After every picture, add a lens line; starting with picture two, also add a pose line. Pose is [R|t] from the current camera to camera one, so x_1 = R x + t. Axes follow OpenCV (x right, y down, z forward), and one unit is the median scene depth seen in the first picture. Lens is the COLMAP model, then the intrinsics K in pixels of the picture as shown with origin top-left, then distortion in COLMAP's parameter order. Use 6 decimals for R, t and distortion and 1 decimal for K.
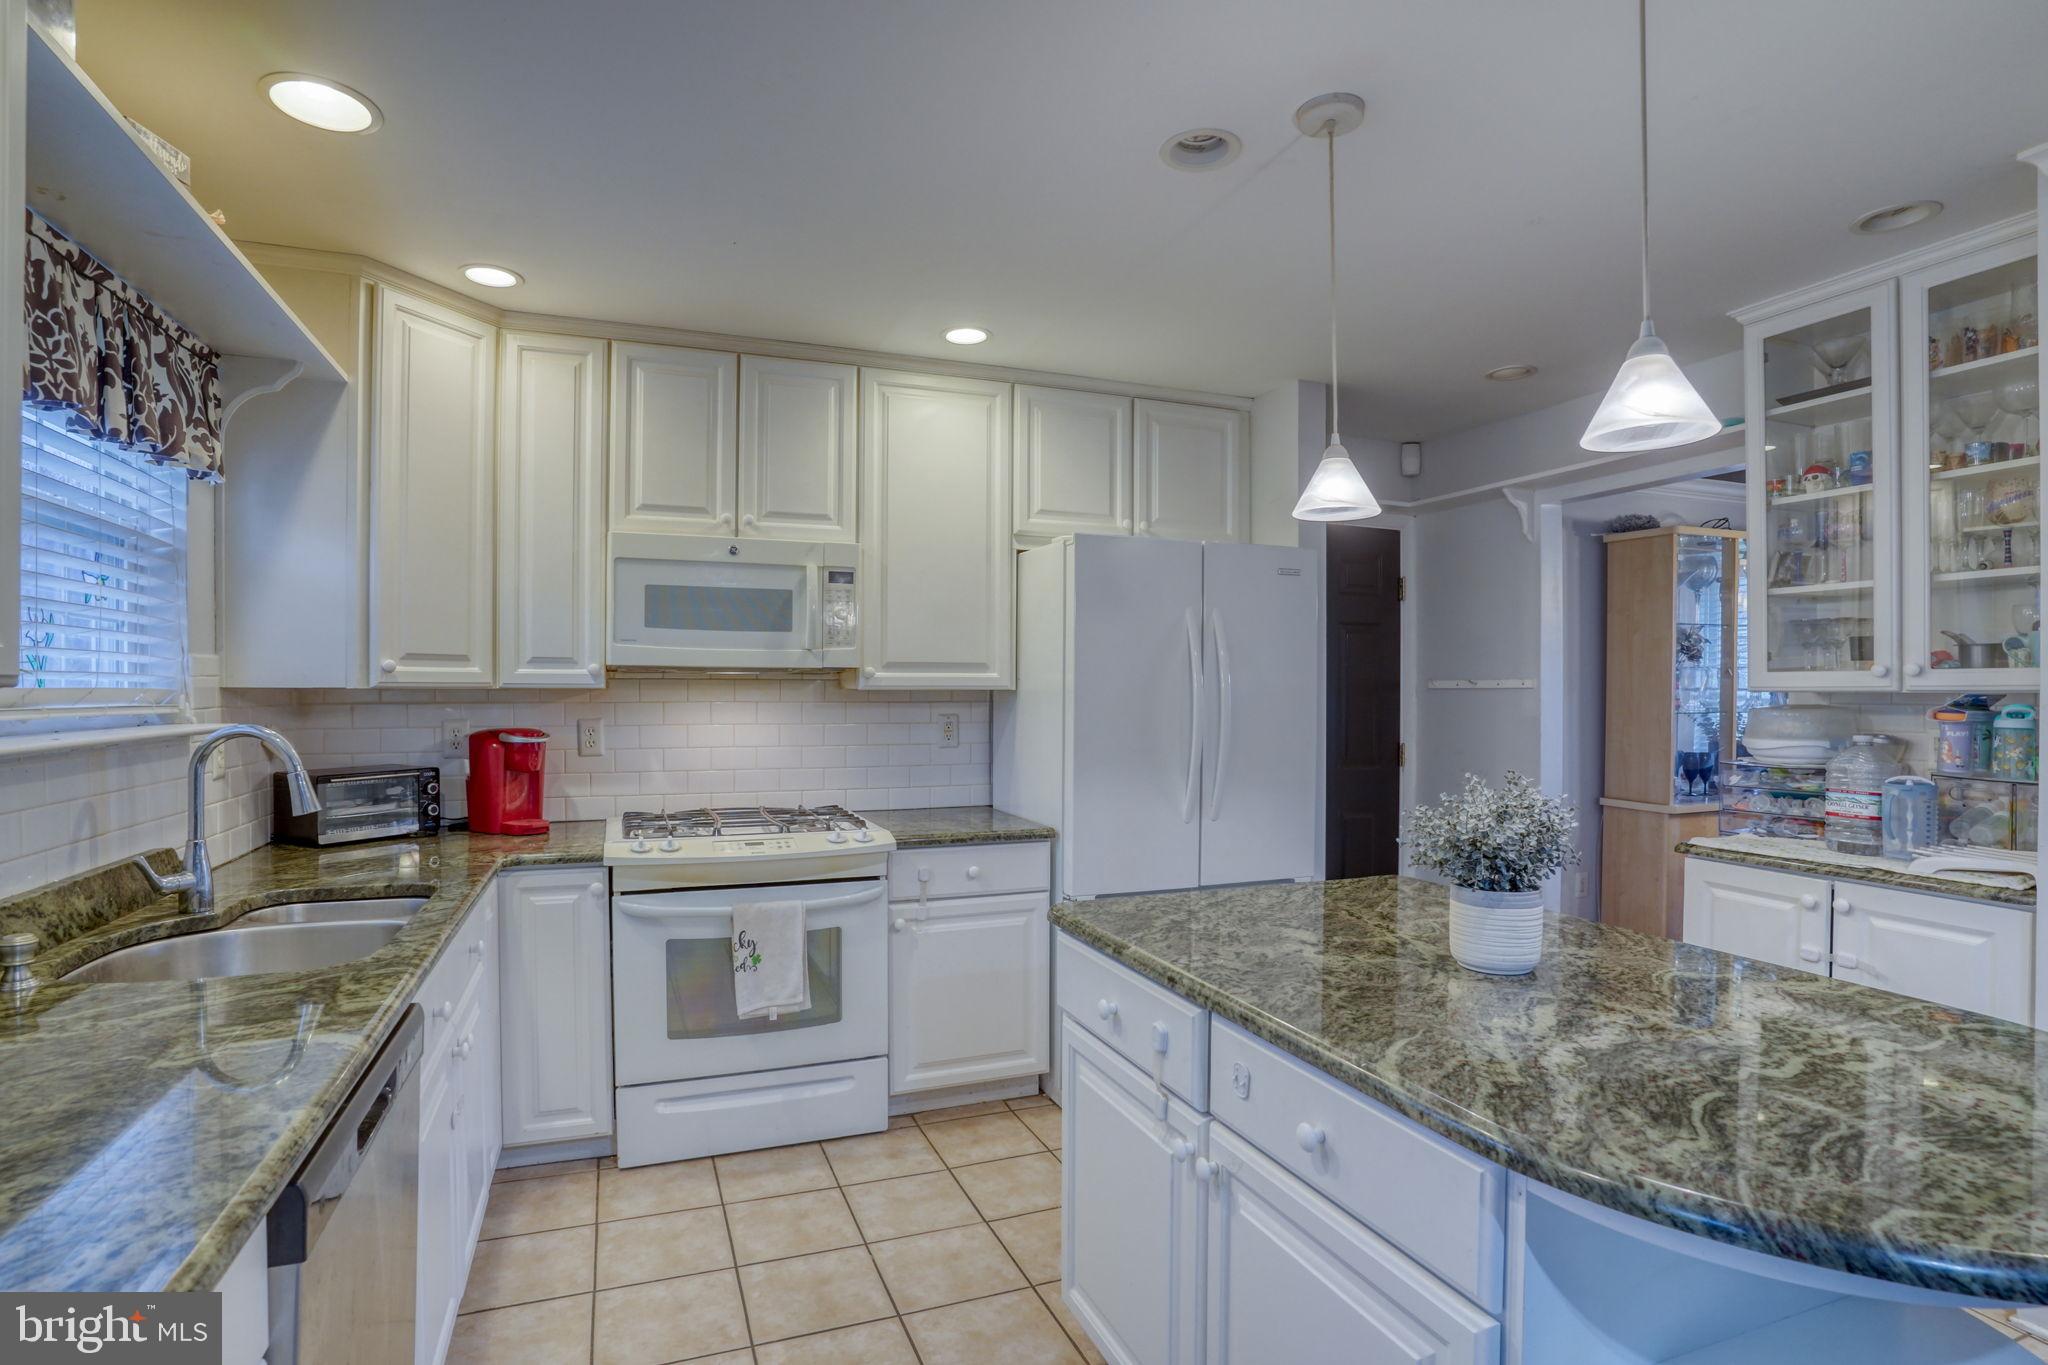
lens RADIAL K [[1010.4, 0, 1002.6], [0, 1010.4, 697.2], [0, 0, 1]] dist [-0.073554, 0.030617]
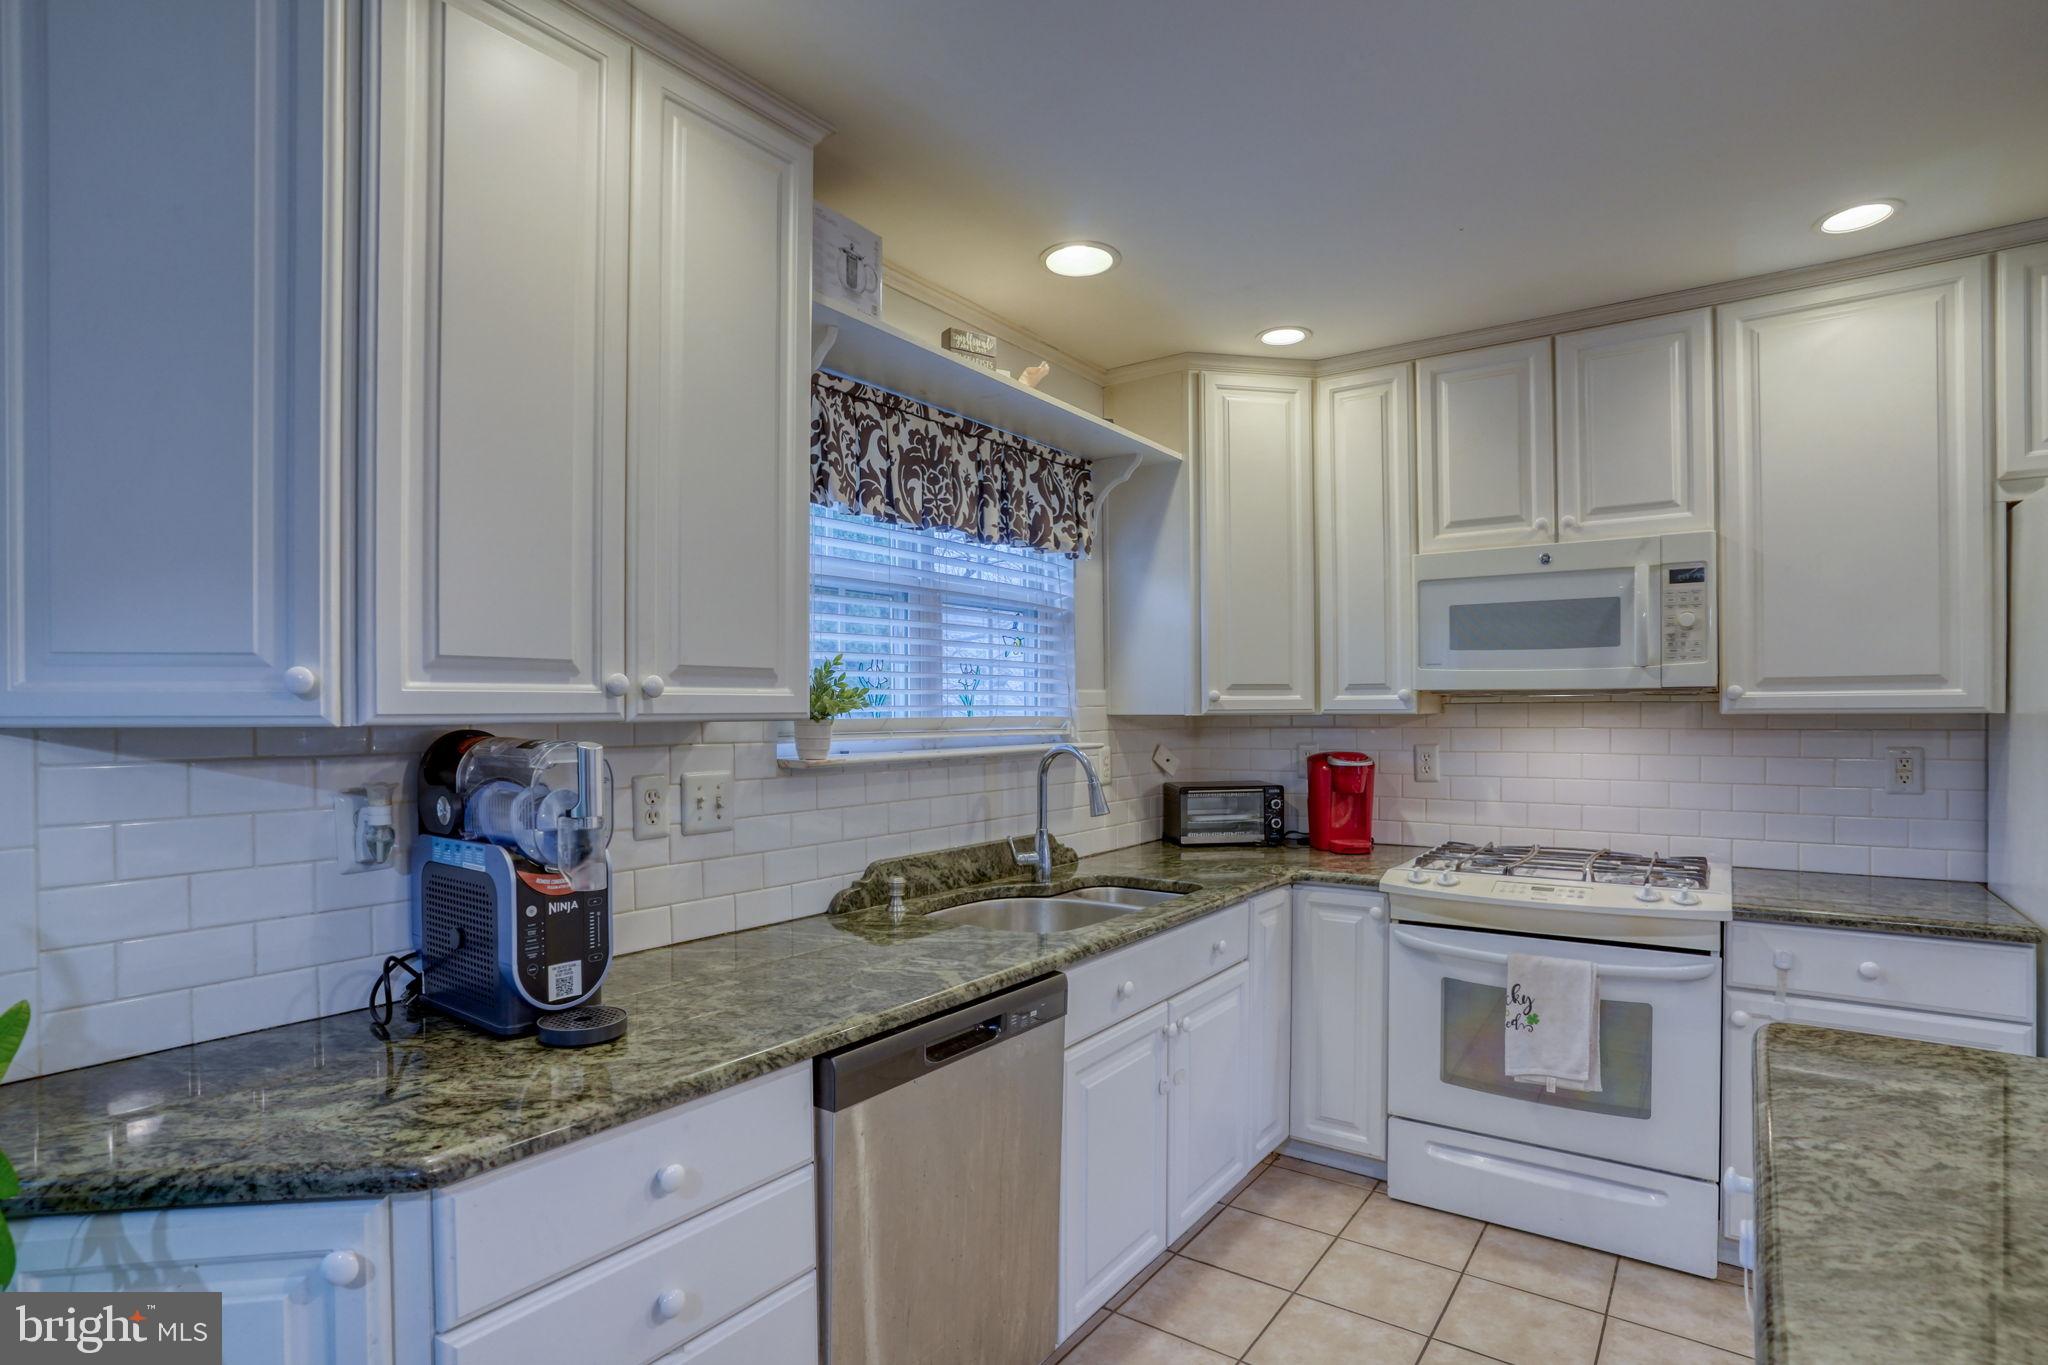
lens RADIAL K [[1010.4, 0, 1025.6], [0, 1010.4, 724.4], [0, 0, 1]] dist [-0.073554, 0.030617]
pose [[0.559106, 0.003473, -0.829089, 0.225773], [-0.000036, 0.999991, 0.004165, -0.002838], [0.829096, -0.002299, 0.559101, 0.137313]]
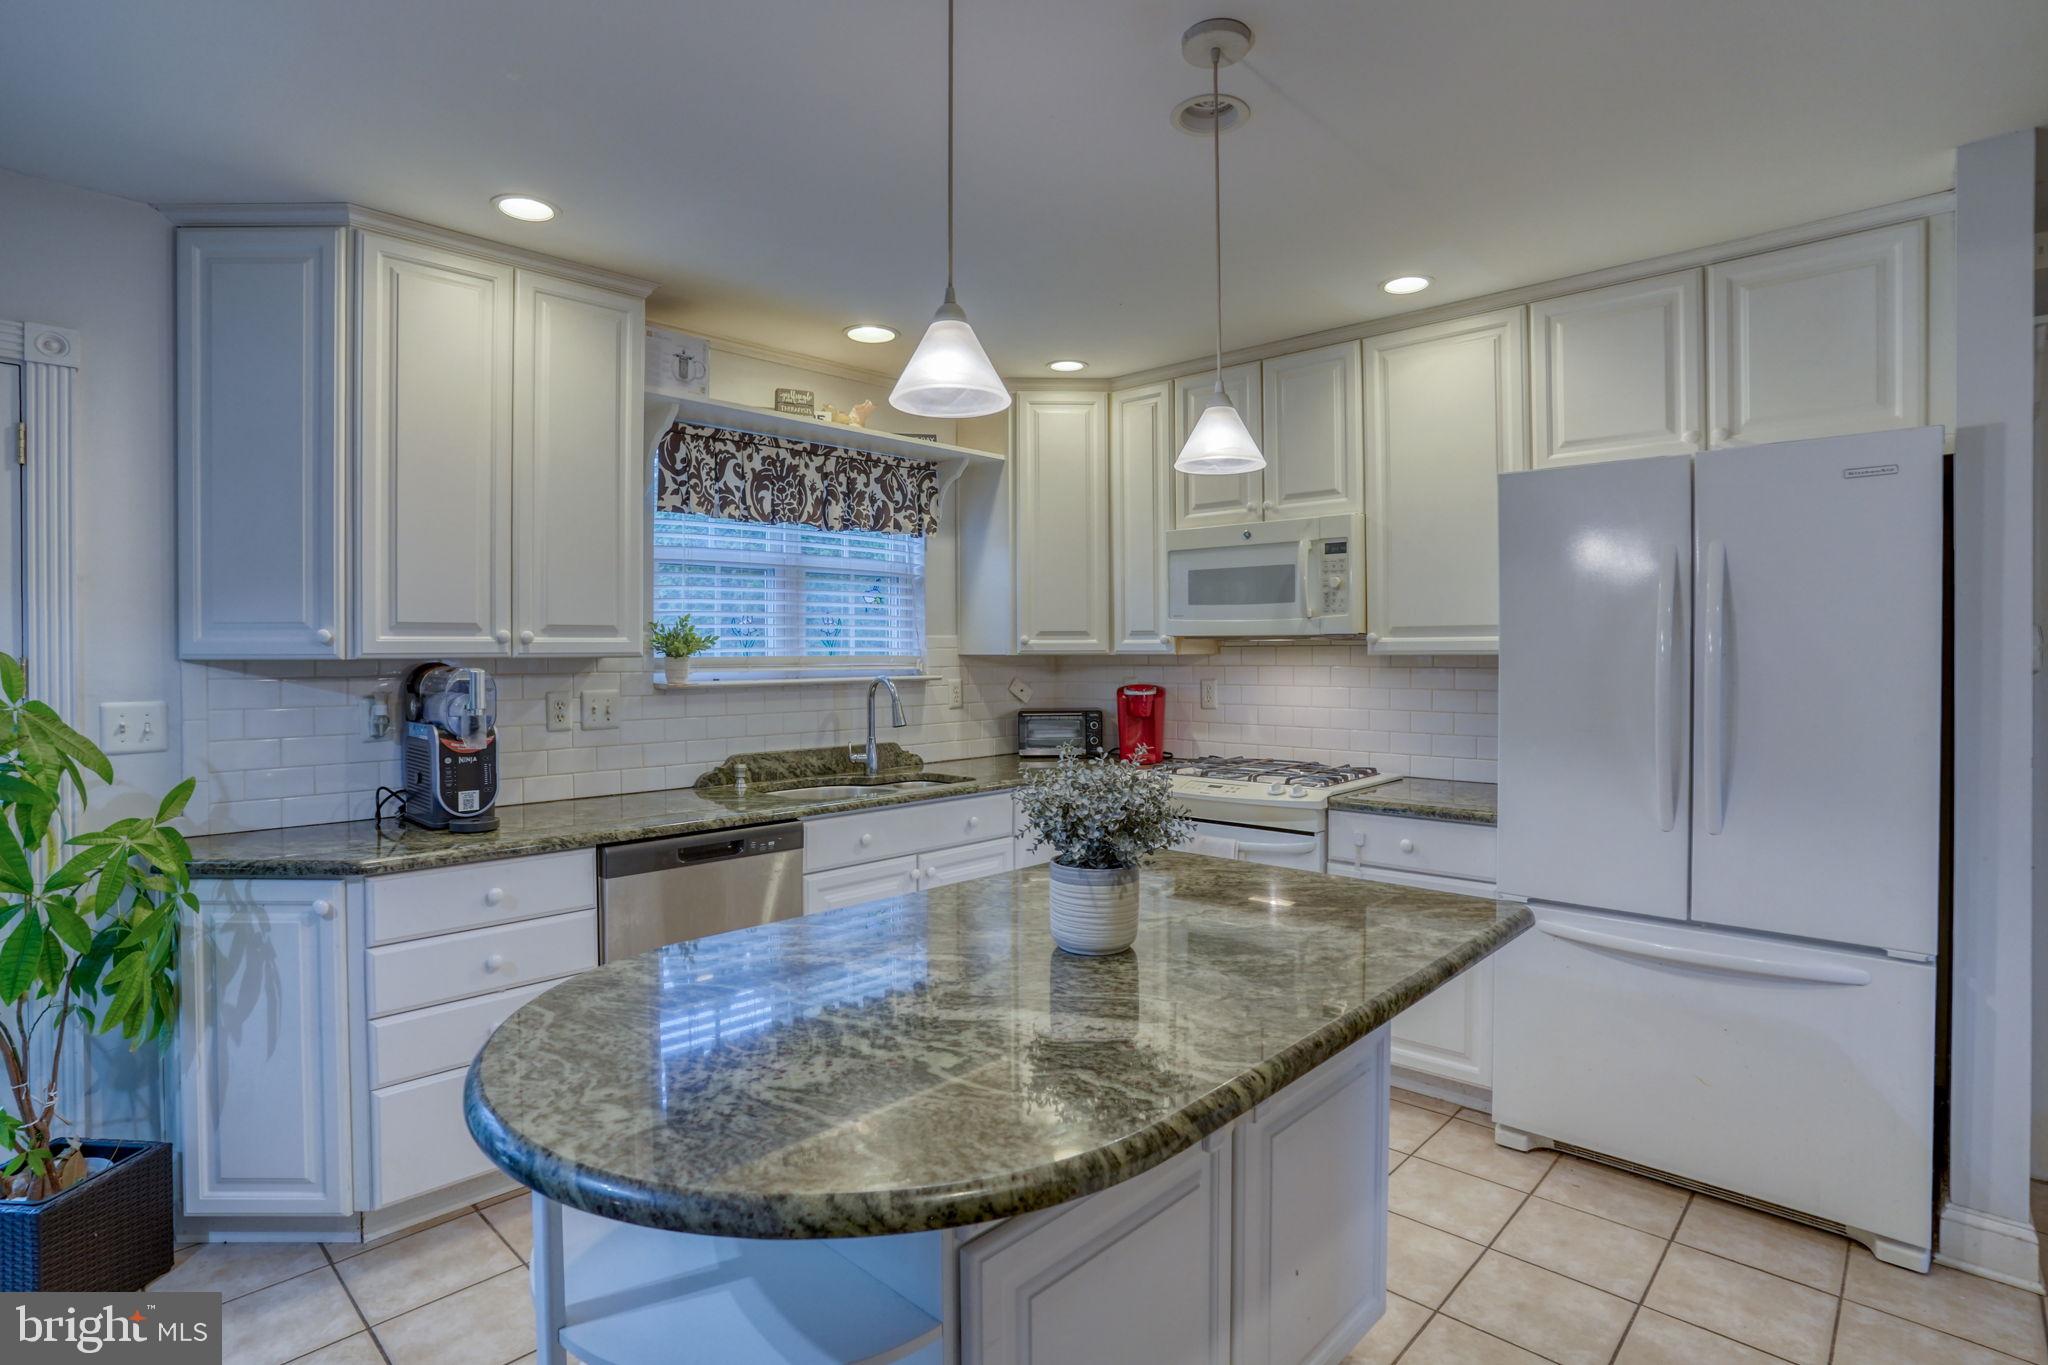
lens RADIAL K [[1010.4, 0, 1017.5], [0, 1010.4, 650.3], [0, 0, 1]] dist [-0.073554, 0.030617]
pose [[0.449100, -0.006748, -0.893456, 0.717647], [-0.002633, 0.999957, -0.008876, -0.001912], [0.893477, 0.006339, 0.449063, 0.266882]]
